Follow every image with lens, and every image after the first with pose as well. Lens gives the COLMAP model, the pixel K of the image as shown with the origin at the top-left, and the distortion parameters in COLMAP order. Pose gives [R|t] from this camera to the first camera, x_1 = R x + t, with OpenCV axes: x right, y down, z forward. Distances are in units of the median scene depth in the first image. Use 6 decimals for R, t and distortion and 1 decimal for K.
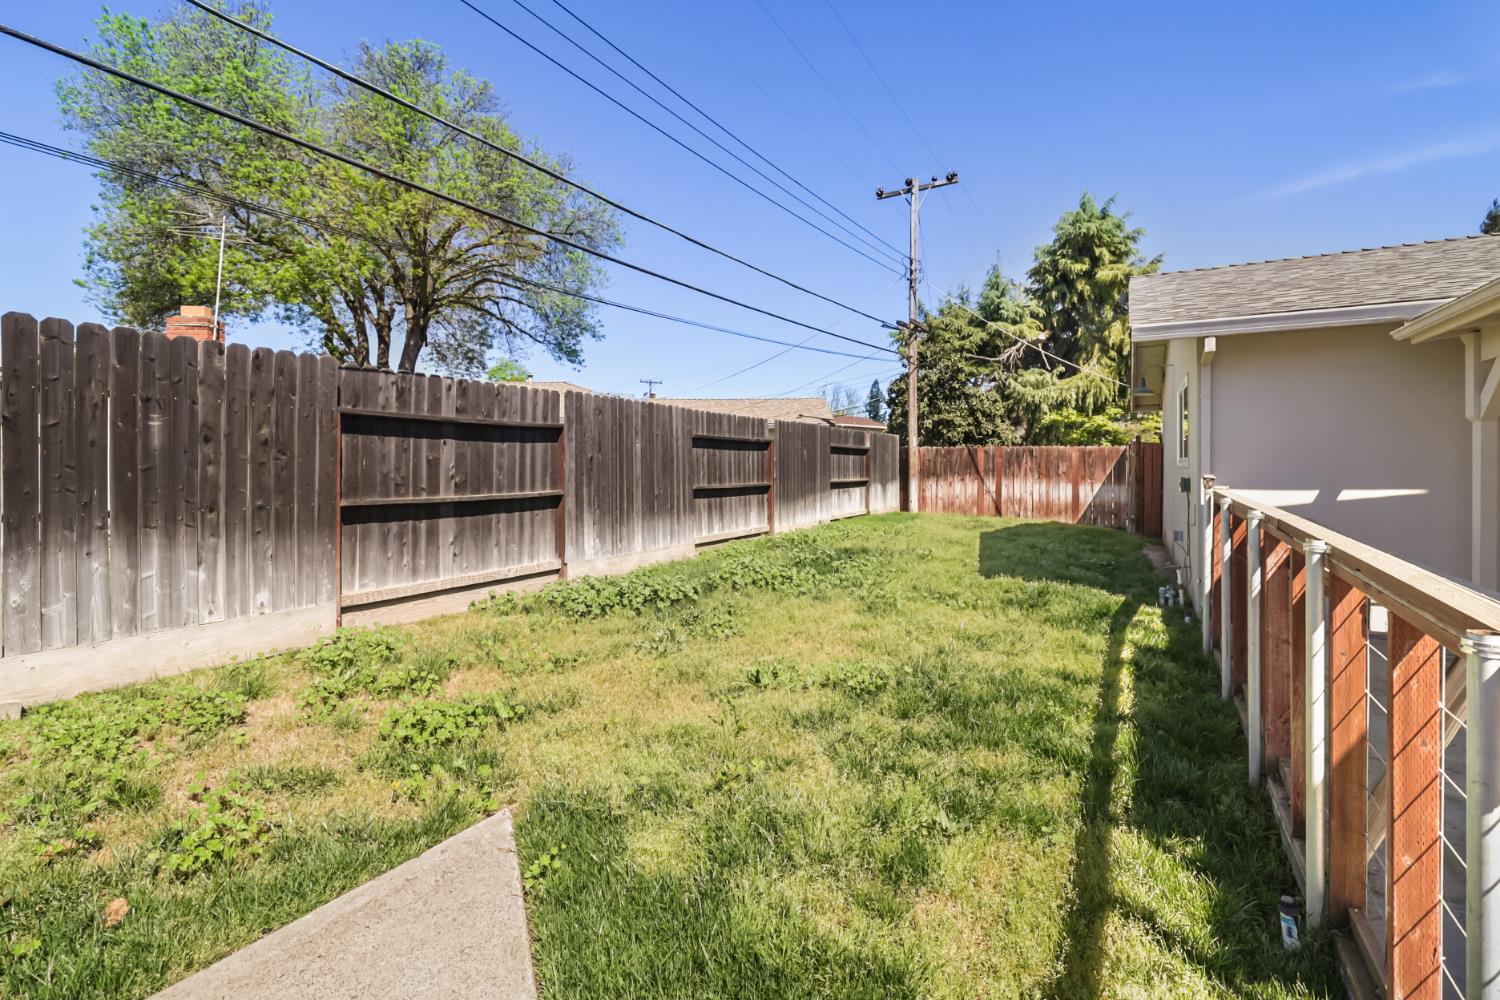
lens RADIAL K [[713.1, 0, 769.4], [0, 713.1, 455.3], [0, 0, 1]] dist [0.001629, 0.000311]
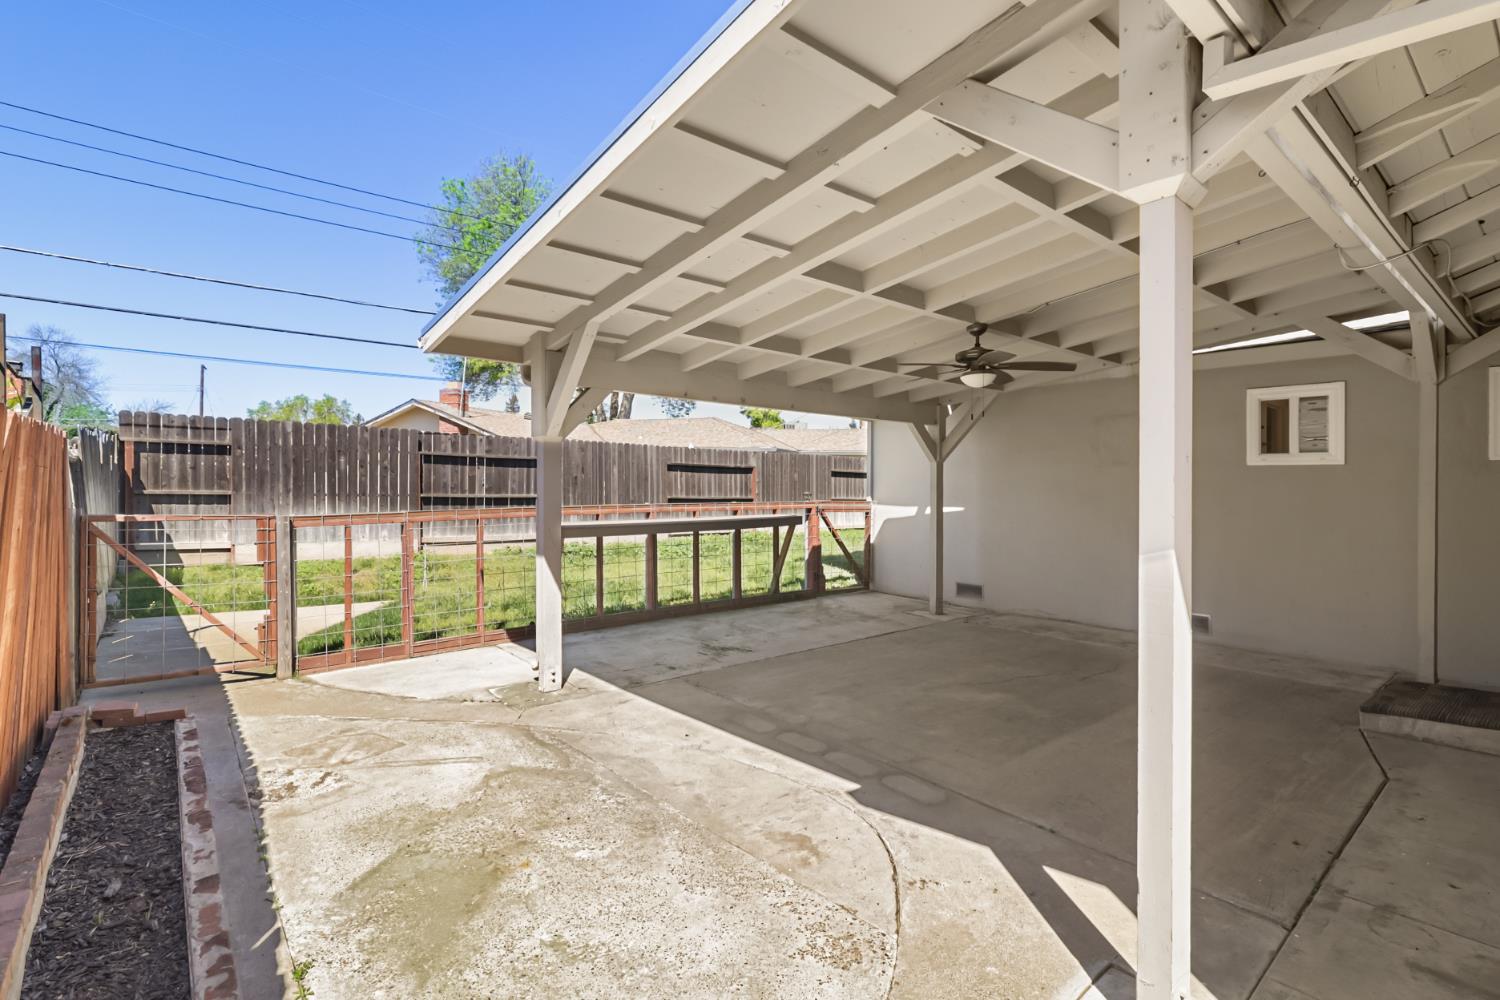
lens RADIAL K [[699.9, 0, 760.9], [0, 699.9, 491.7], [0, 0, 1]] dist [0.000179, -0.000463]
pose [[0.933001, 0.008066, -0.359782, 0.836007], [-0.003822, 0.999915, 0.012505, 0.018448], [0.359853, -0.010292, 0.932952, -0.461229]]
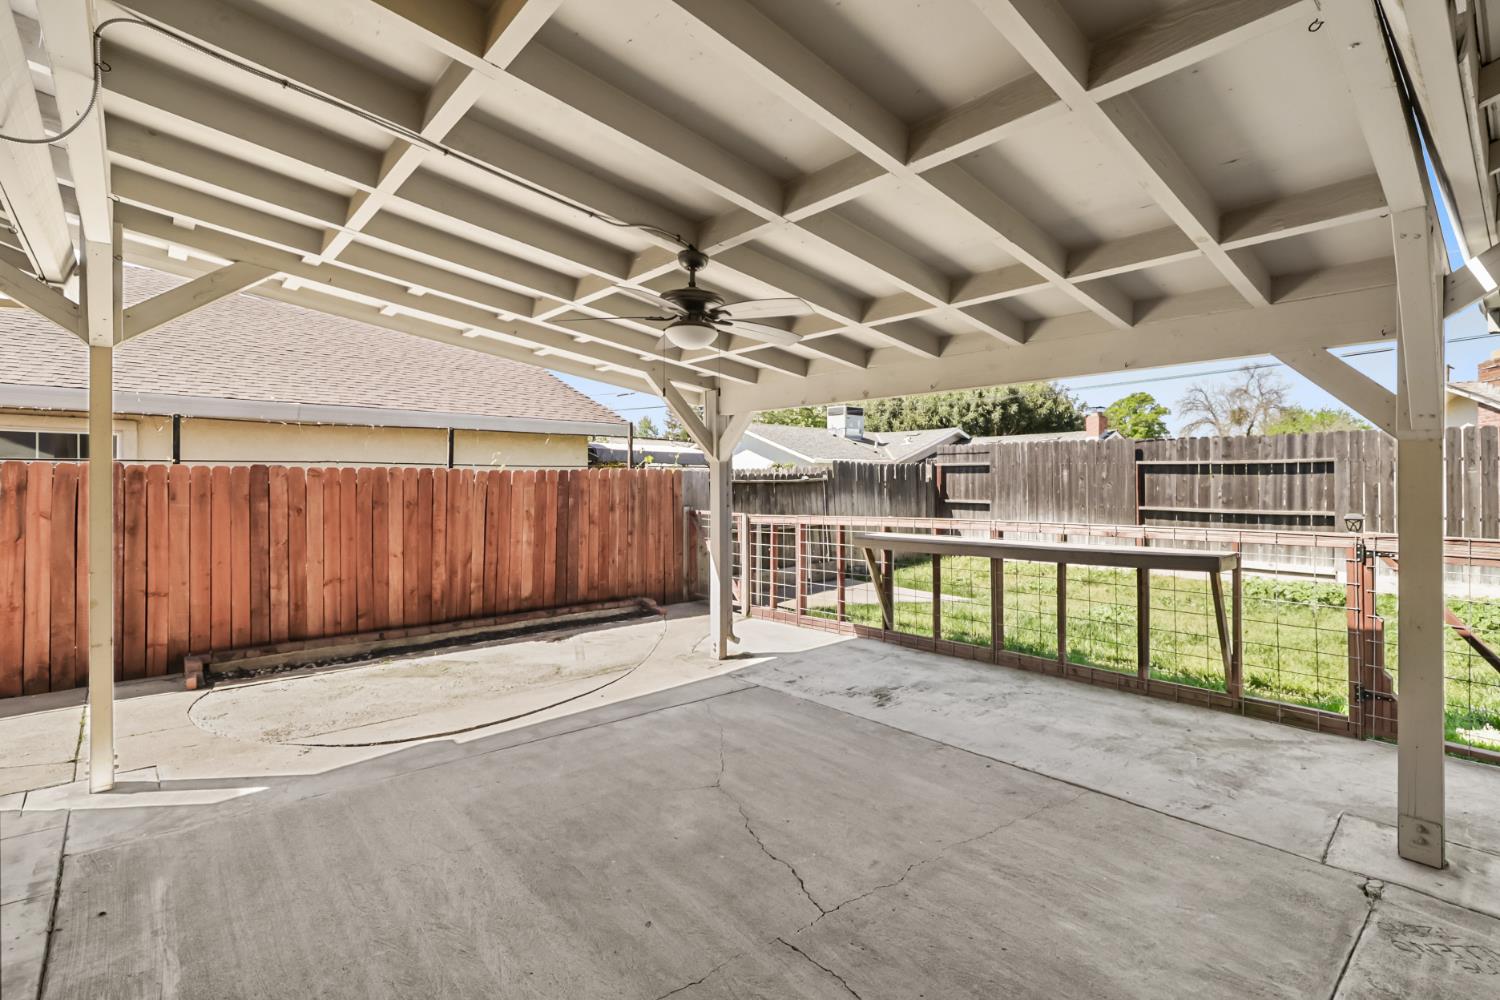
lens RADIAL K [[699.9, 0, 760.9], [0, 699.9, 491.7], [0, 0, 1]] dist [0.000179, -0.000463]
pose [[-0.331264, -0.000678, -0.943538, 1.206050], [-0.001281, 0.999999, -0.000269, 0.016170], [0.943537, 0.001120, -0.331265, 0.463879]]
